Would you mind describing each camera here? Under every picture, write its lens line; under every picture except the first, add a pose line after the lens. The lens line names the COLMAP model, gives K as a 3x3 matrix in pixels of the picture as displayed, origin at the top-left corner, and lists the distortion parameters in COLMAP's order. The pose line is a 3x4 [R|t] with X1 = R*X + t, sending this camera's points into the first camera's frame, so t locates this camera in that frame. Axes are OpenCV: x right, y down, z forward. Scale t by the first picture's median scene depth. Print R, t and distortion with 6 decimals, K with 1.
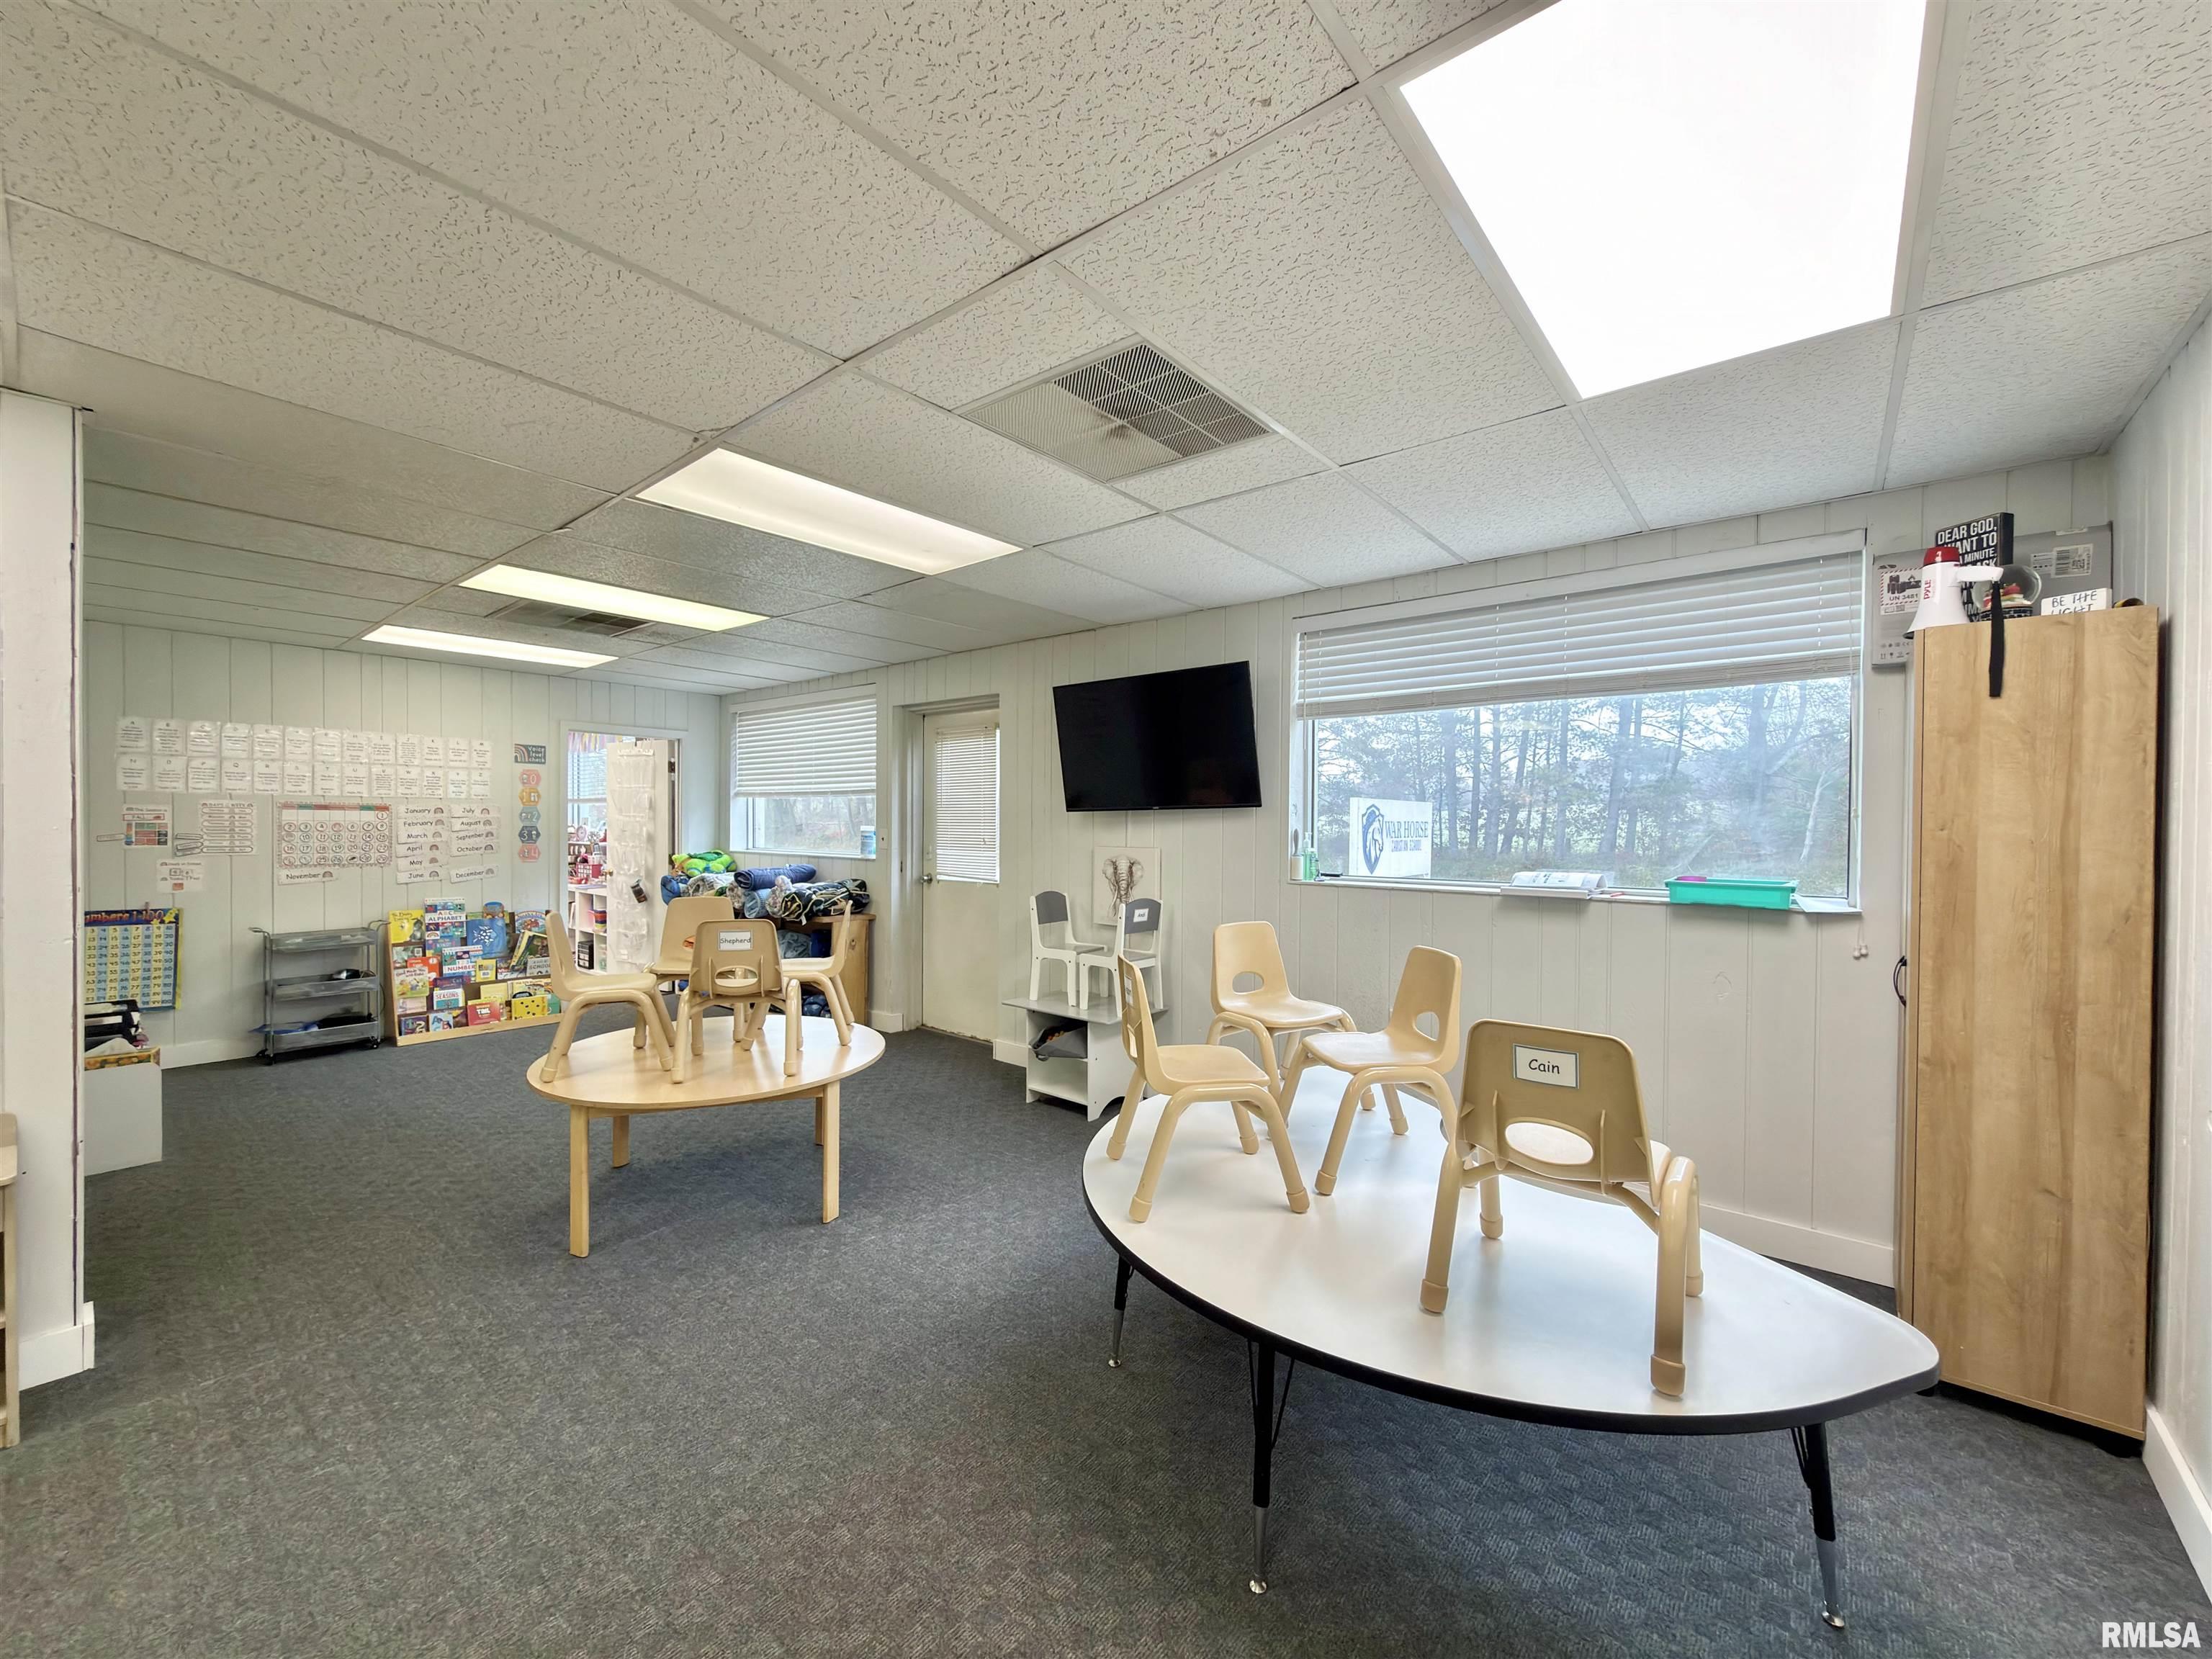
lens RADIAL K [[881.6, 0, 1106.1], [0, 881.6, 827.8], [0, 0, 1]] dist [-0.003525, 0.000621]
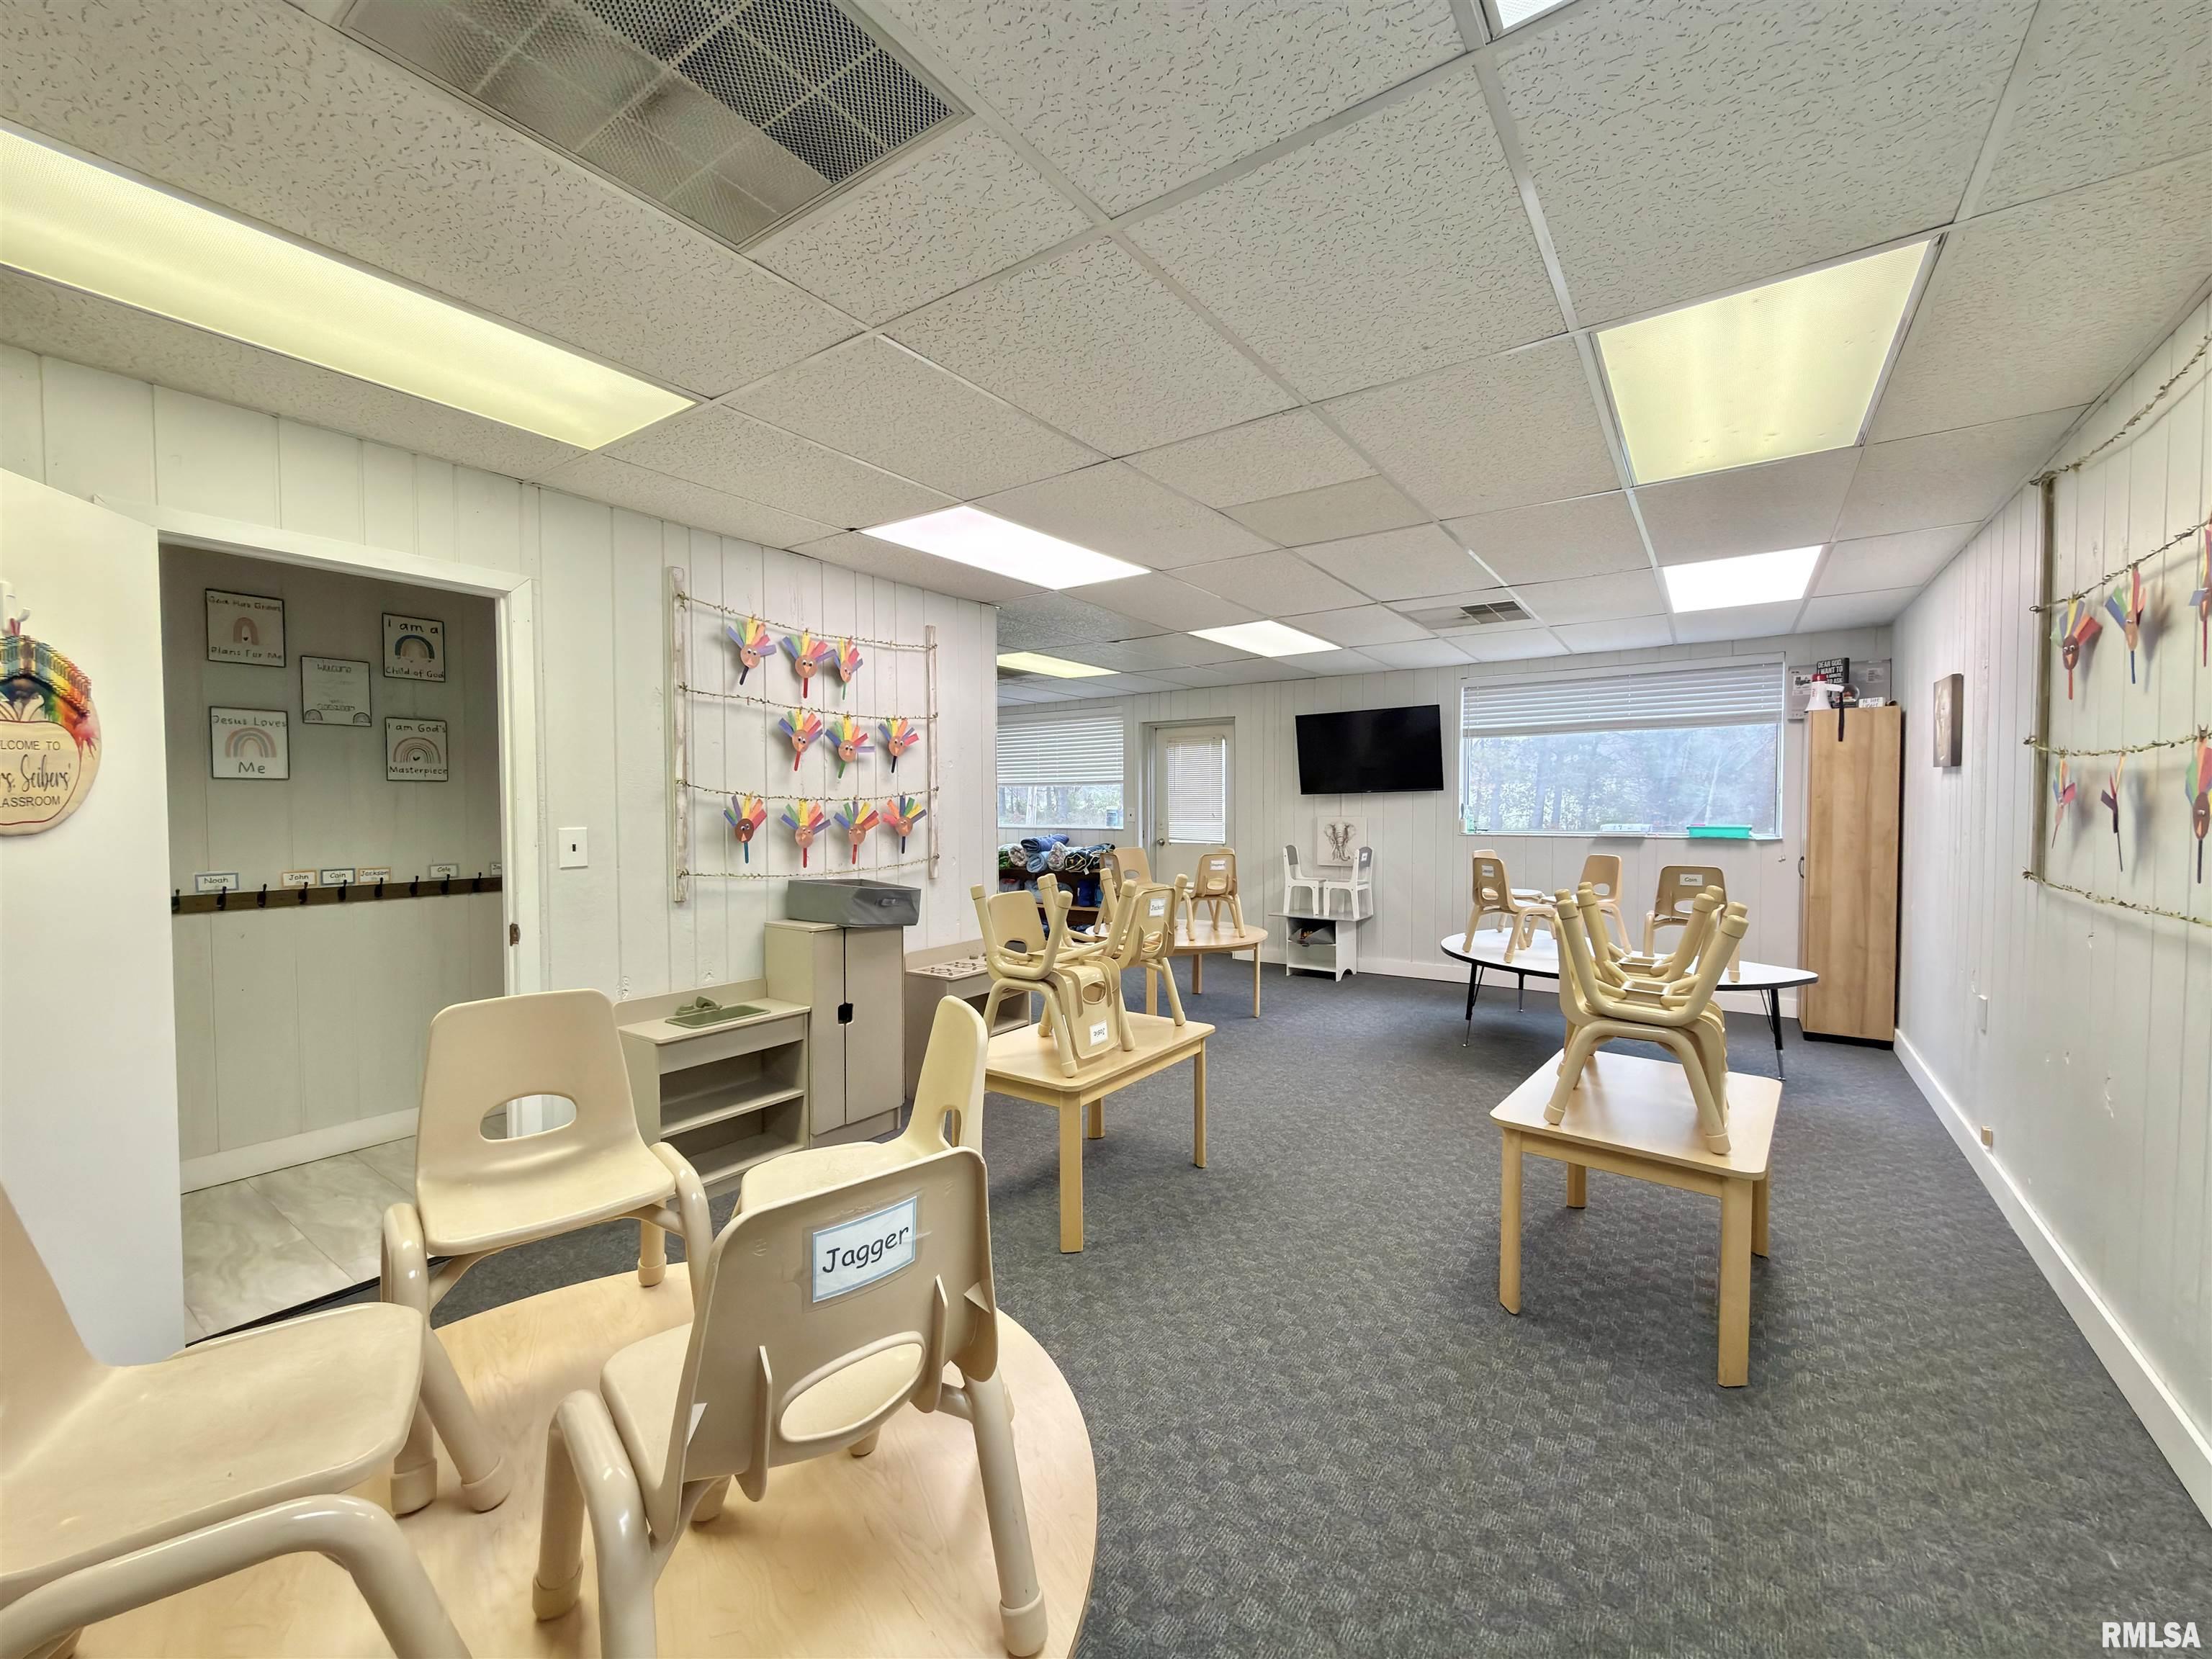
lens RADIAL K [[881.6, 0, 1105.1], [0, 881.6, 830.1], [0, 0, 1]] dist [-0.003525, 0.000621]
pose [[0.996769, -0.013504, 0.079181, -0.691921], [0.011800, 0.999690, 0.021940, 0.008929], [-0.079453, -0.020935, 0.996619, -0.724851]]
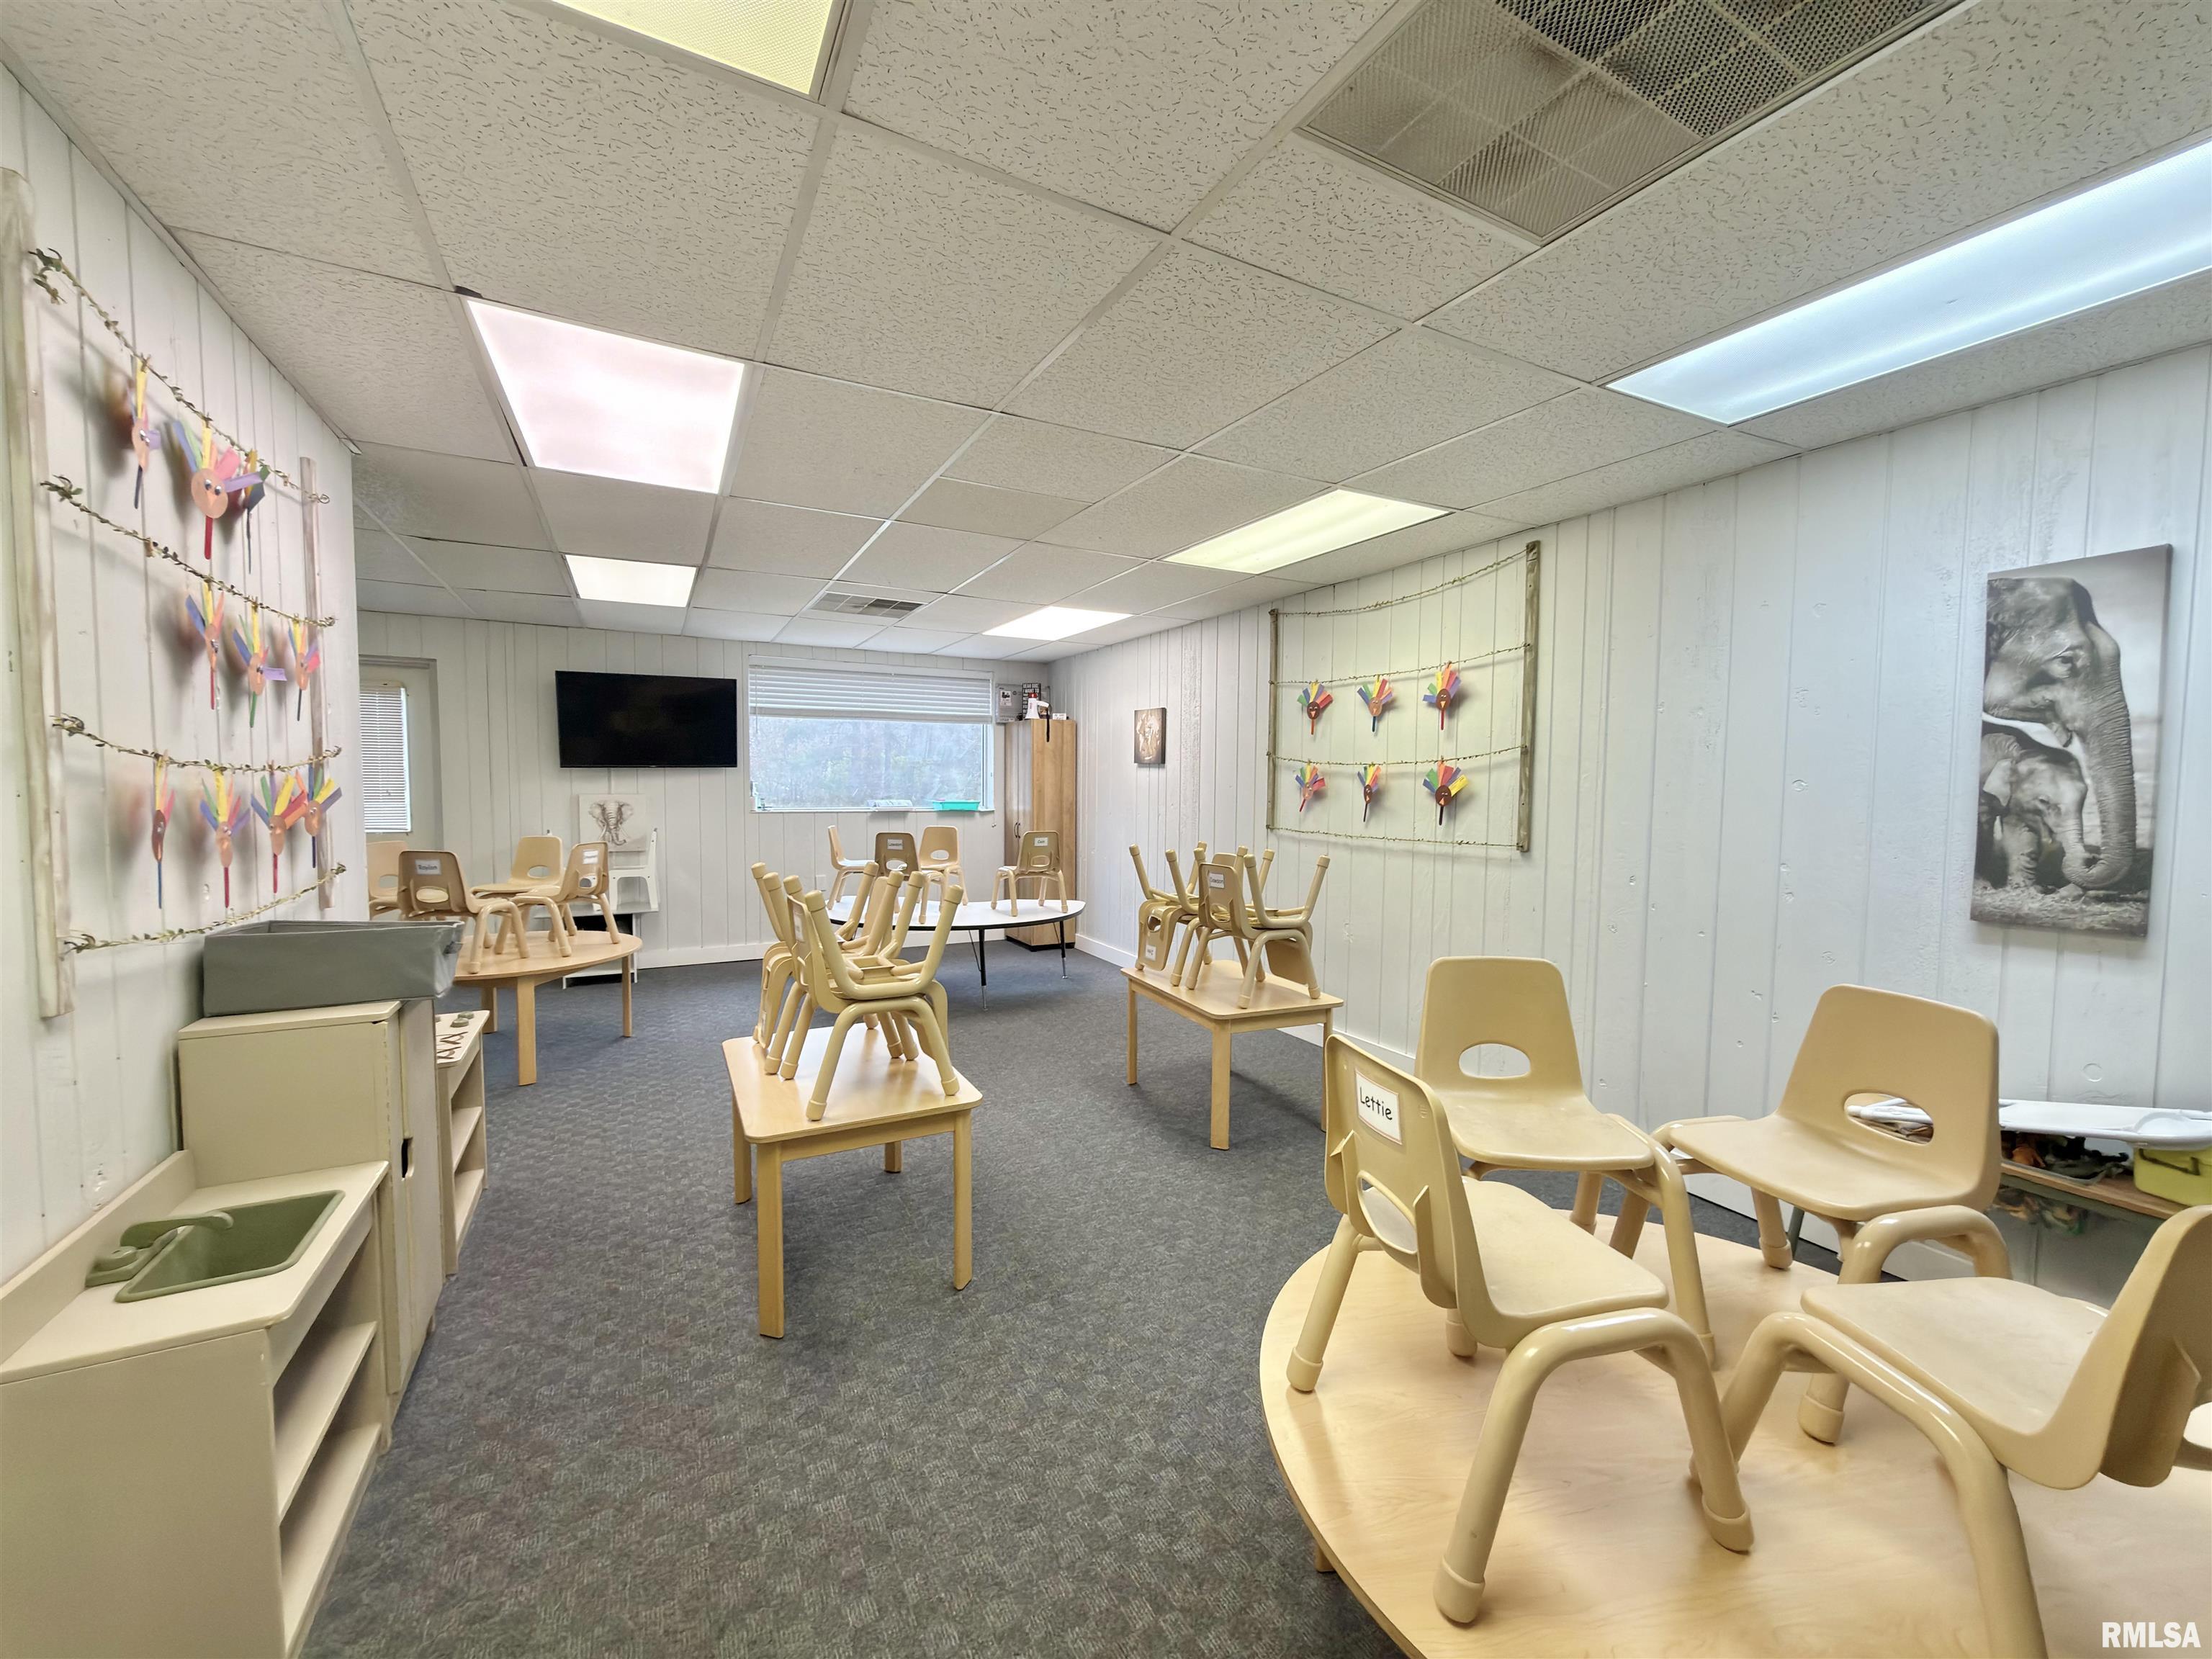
lens RADIAL K [[881.6, 0, 1108.7], [0, 881.6, 828.2], [0, 0, 1]] dist [-0.003525, 0.000621]
pose [[0.380785, -0.051614, 0.923222, -1.248365], [0.000432, 0.998451, 0.055641, -0.001721], [-0.924664, -0.020788, 0.380217, -0.317916]]
